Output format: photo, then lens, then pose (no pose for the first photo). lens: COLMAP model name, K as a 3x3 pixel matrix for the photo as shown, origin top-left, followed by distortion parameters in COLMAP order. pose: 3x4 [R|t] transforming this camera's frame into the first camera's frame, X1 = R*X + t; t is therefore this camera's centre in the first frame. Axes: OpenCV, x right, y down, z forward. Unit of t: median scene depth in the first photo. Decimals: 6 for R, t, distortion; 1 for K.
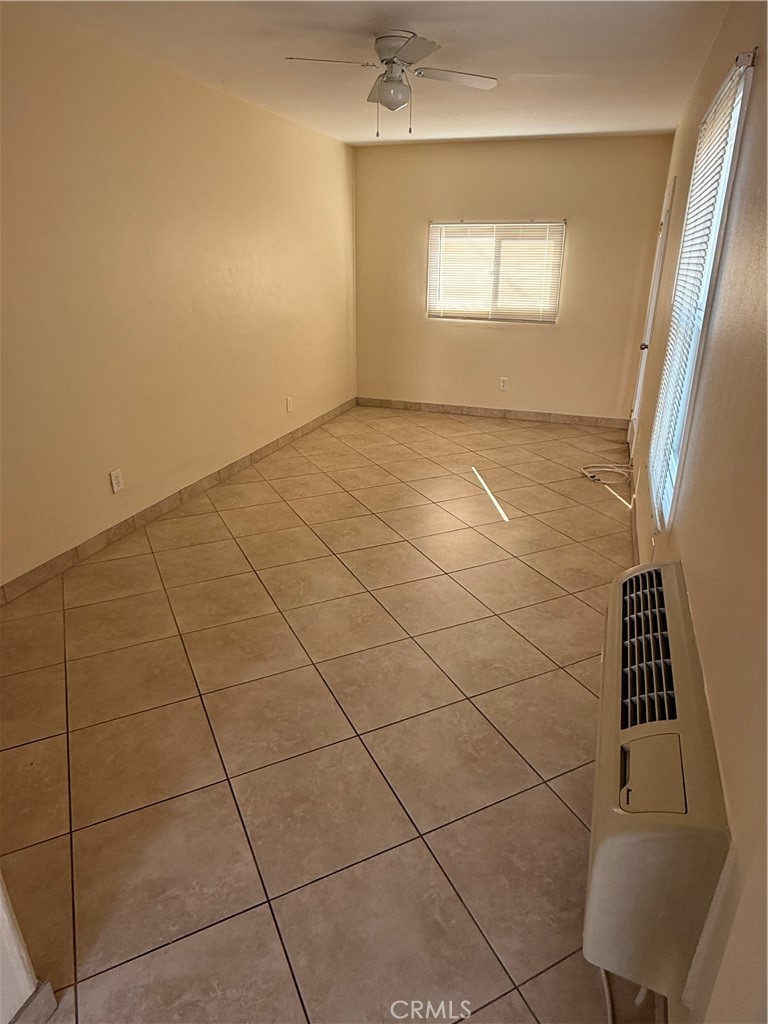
lens RADIAL K [[633.9, 0, 386.8], [0, 633.9, 511.7], [0, 0, 1]] dist [-0.002043, 0.001500]
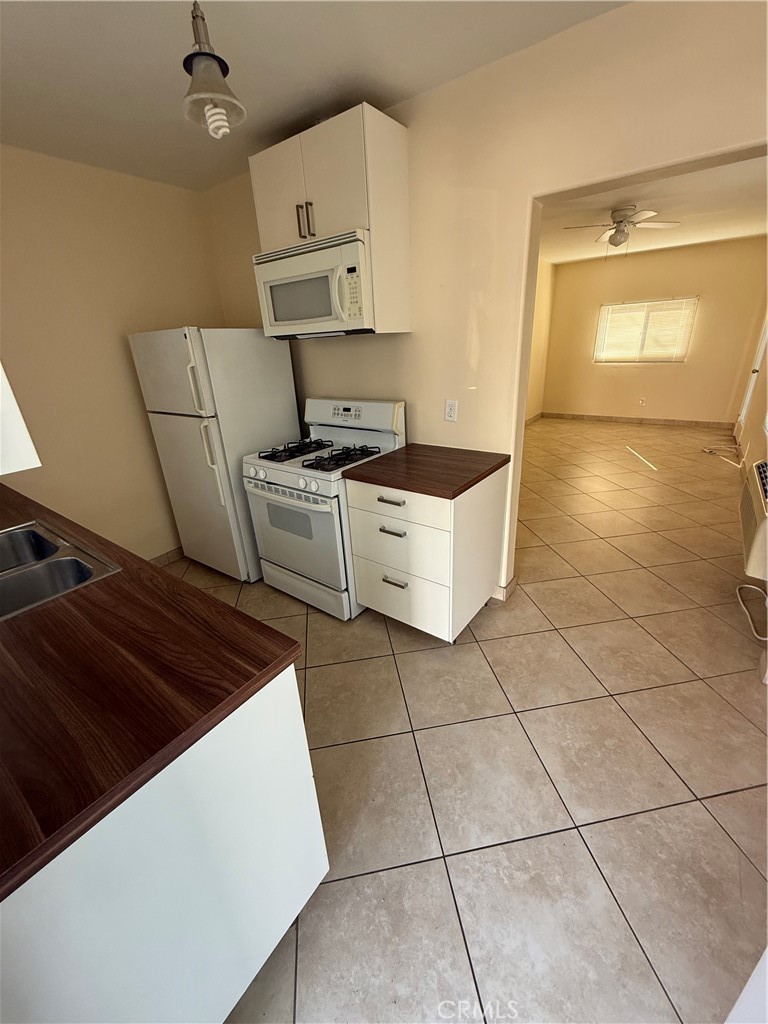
lens RADIAL K [[408.5, 0, 382.9], [0, 408.5, 513.9], [0, 0, 1]] dist [0.001140, -0.000118]
pose [[0.953037, 0.063517, -0.296119, -0.129378], [-0.056666, 0.997891, 0.031670, 0.095544], [0.297506, -0.013403, 0.954626, -0.217341]]
